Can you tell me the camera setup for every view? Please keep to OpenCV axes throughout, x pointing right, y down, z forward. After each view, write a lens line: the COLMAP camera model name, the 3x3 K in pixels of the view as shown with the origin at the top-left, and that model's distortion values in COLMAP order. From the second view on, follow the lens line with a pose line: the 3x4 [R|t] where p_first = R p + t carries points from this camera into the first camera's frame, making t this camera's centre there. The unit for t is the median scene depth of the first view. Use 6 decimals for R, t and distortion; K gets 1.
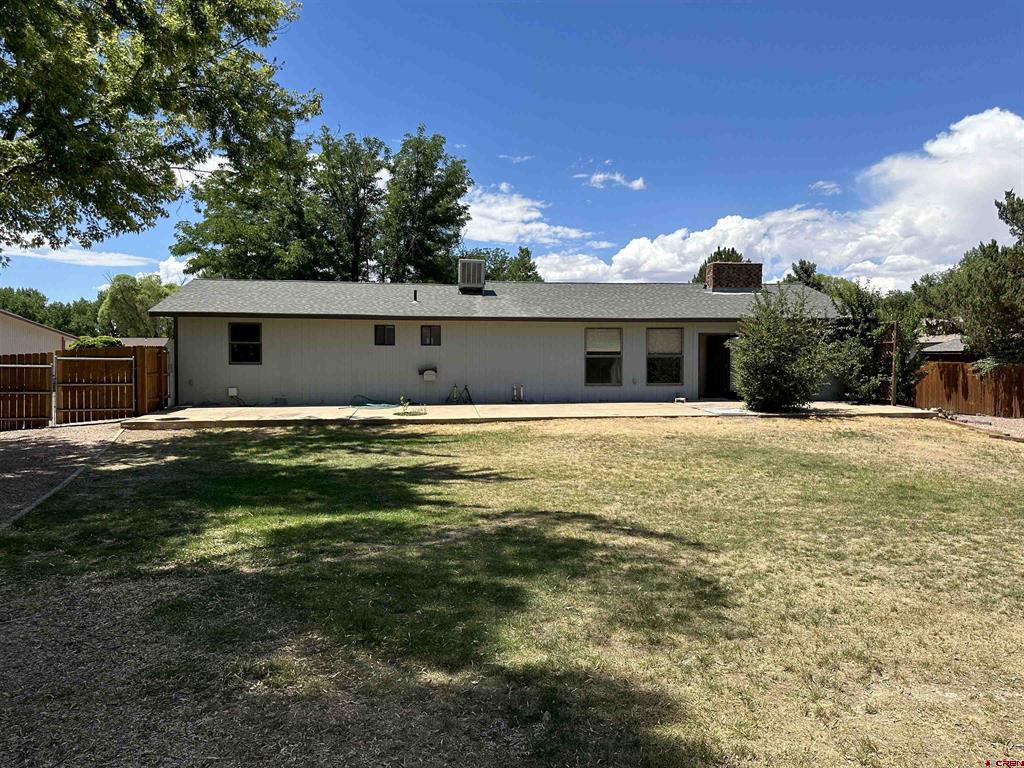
lens RADIAL K [[712.0, 0, 512.0], [0, 712.0, 384.0], [0, 0, 1]] dist [0.003521, 0.002513]
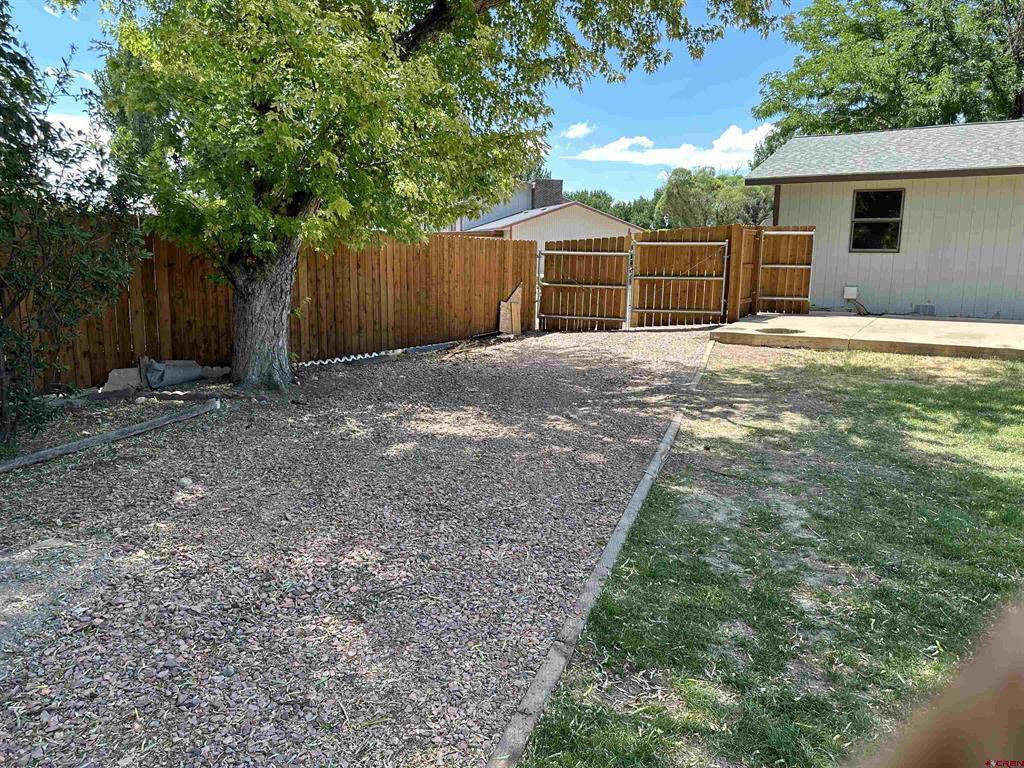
lens RADIAL K [[716.5, 0, 508.6], [0, 716.5, 386.0], [0, 0, 1]] dist [0.156585, -0.256726]
pose [[0.756546, 0.121405, -0.642572, -0.176898], [-0.029639, 0.987972, 0.151767, 0.002452], [0.653269, -0.095774, 0.751044, 0.245275]]
